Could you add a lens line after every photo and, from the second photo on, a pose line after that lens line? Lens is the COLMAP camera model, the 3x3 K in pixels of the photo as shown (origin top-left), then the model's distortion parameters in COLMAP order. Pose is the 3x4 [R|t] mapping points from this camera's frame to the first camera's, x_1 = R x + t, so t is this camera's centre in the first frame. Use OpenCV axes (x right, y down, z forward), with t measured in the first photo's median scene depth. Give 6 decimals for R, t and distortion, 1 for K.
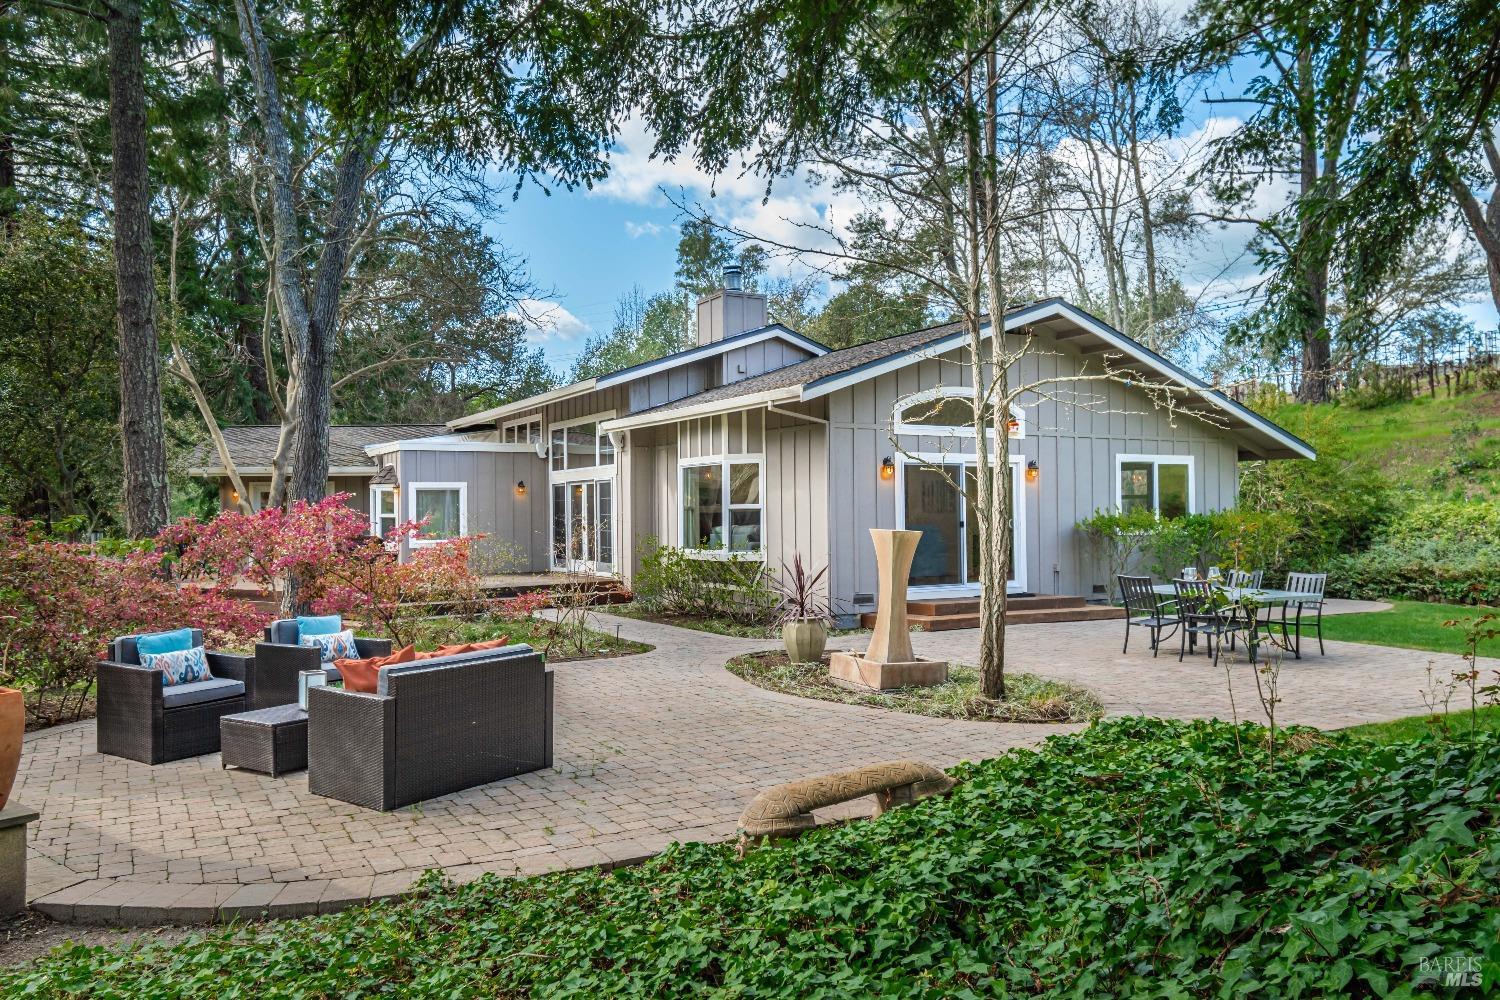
lens RADIAL K [[1110.9, 0, 750.0], [0, 1110.9, 500.0], [0, 0, 1]] dist [0.006127, -0.008408]
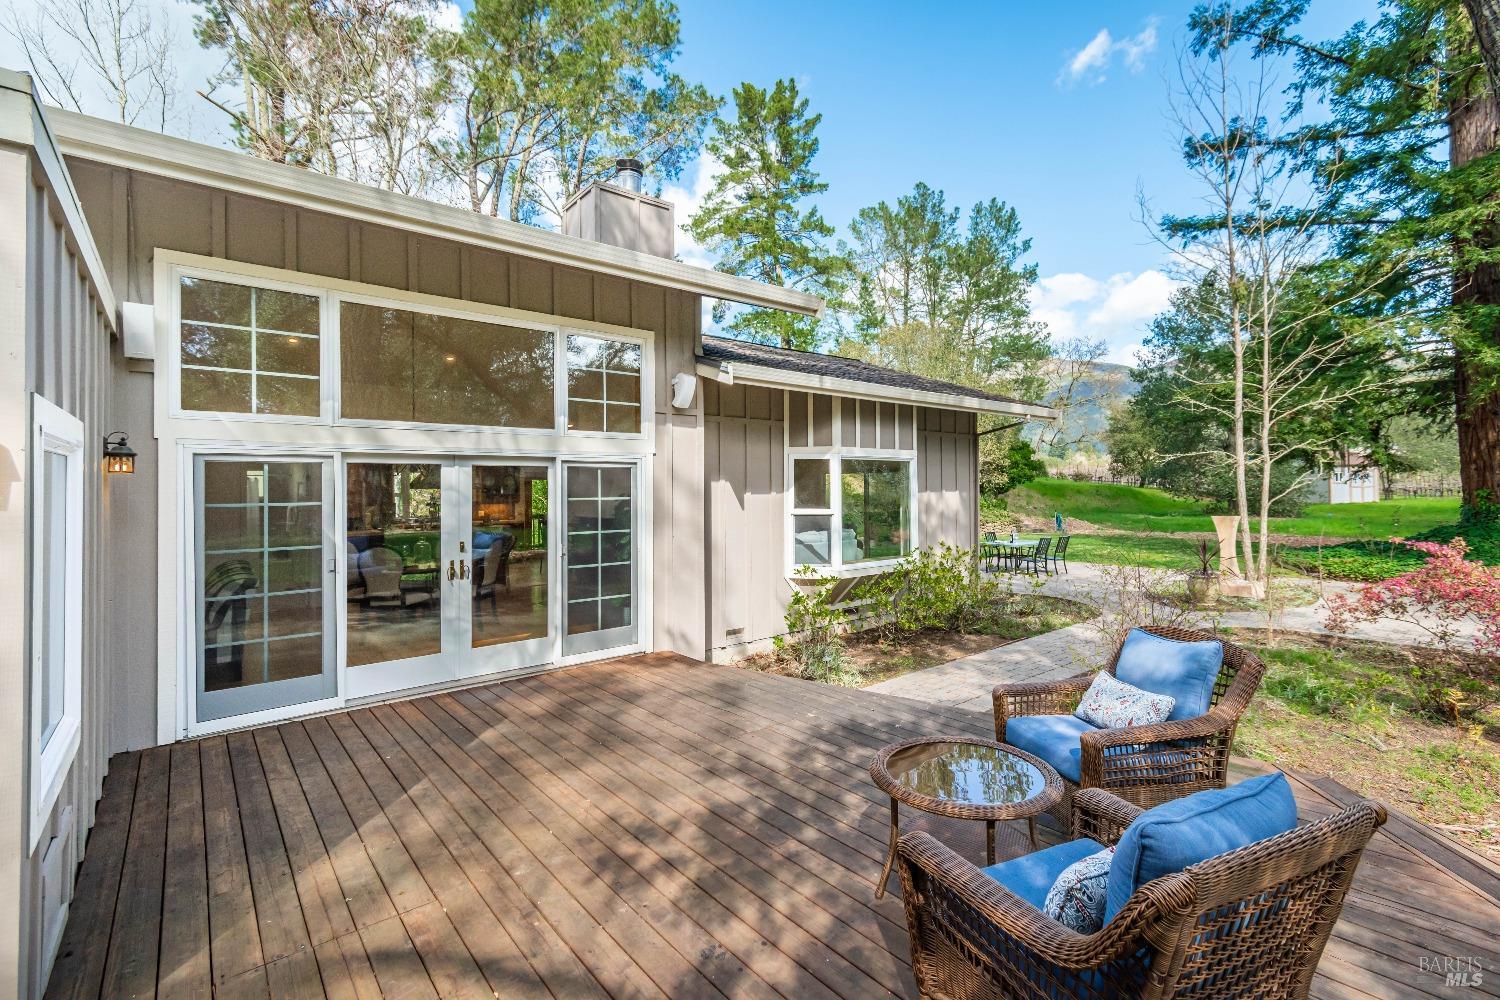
lens RADIAL K [[665.9, 0, 750.0], [0, 665.9, 500.0], [0, 0, 1]] dist [-0.001318, 0.000201]
pose [[-0.181292, 0.007747, 0.983399, -0.451436], [0.008135, 0.999947, -0.006378, 0.001827], [-0.983396, 0.006843, -0.181346, 1.027513]]
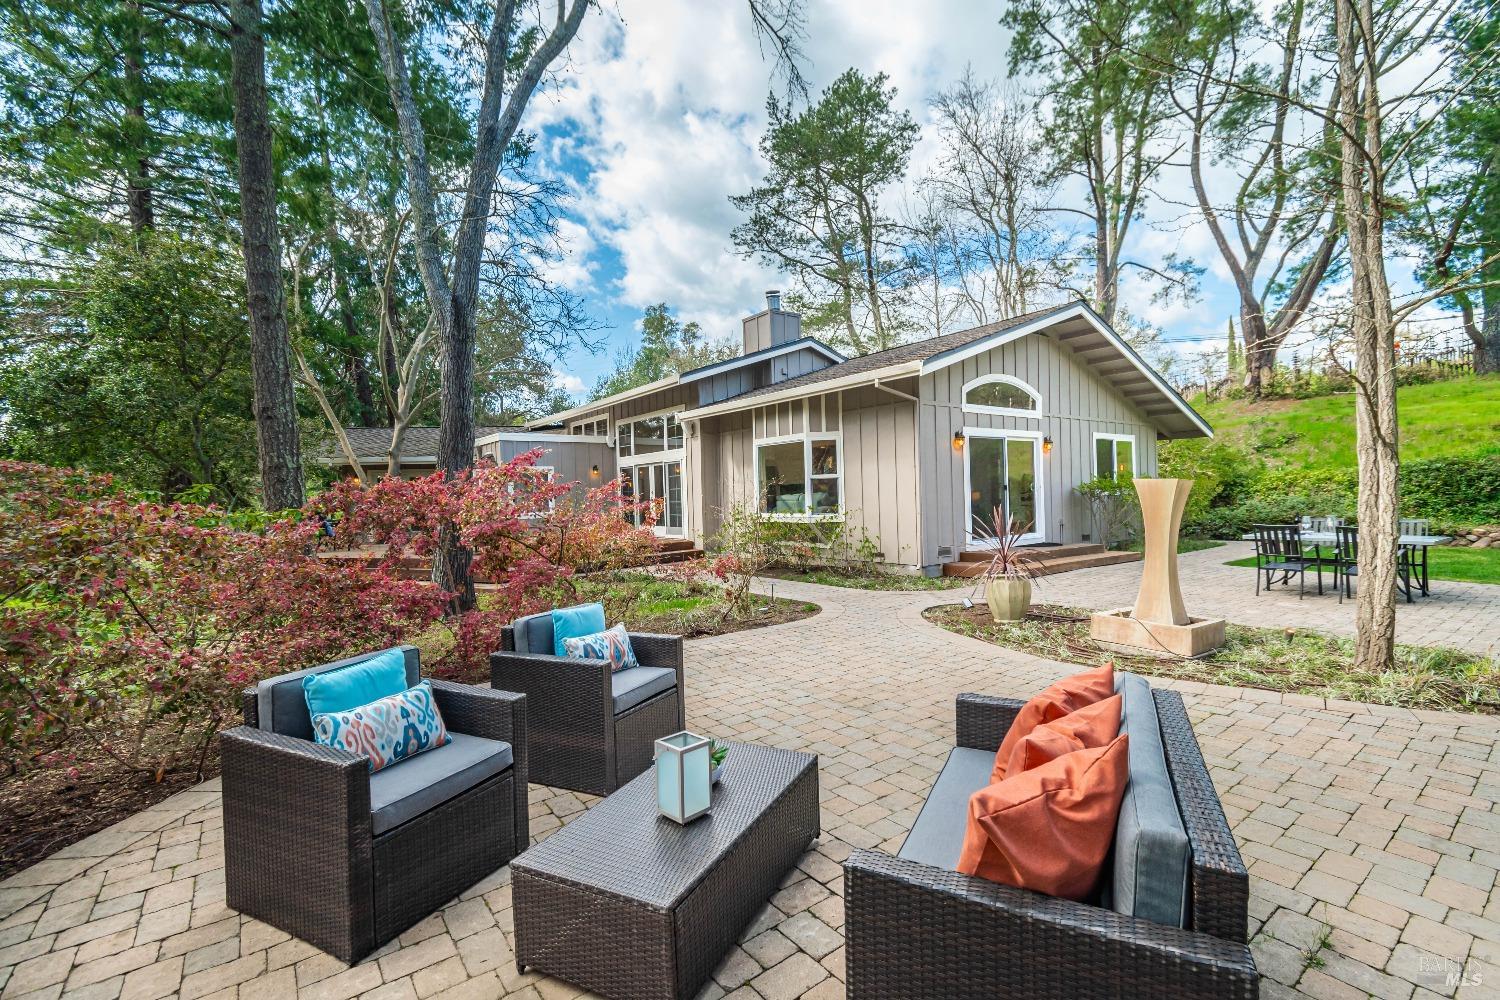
lens RADIAL K [[665.9, 0, 750.0], [0, 665.9, 500.0], [0, 0, 1]] dist [-0.001318, 0.000201]
pose [[0.992088, -0.019372, 0.124040, -0.146256], [0.017376, 0.999702, 0.017156, 0.014856], [-0.124335, -0.014865, 0.992129, 0.255947]]
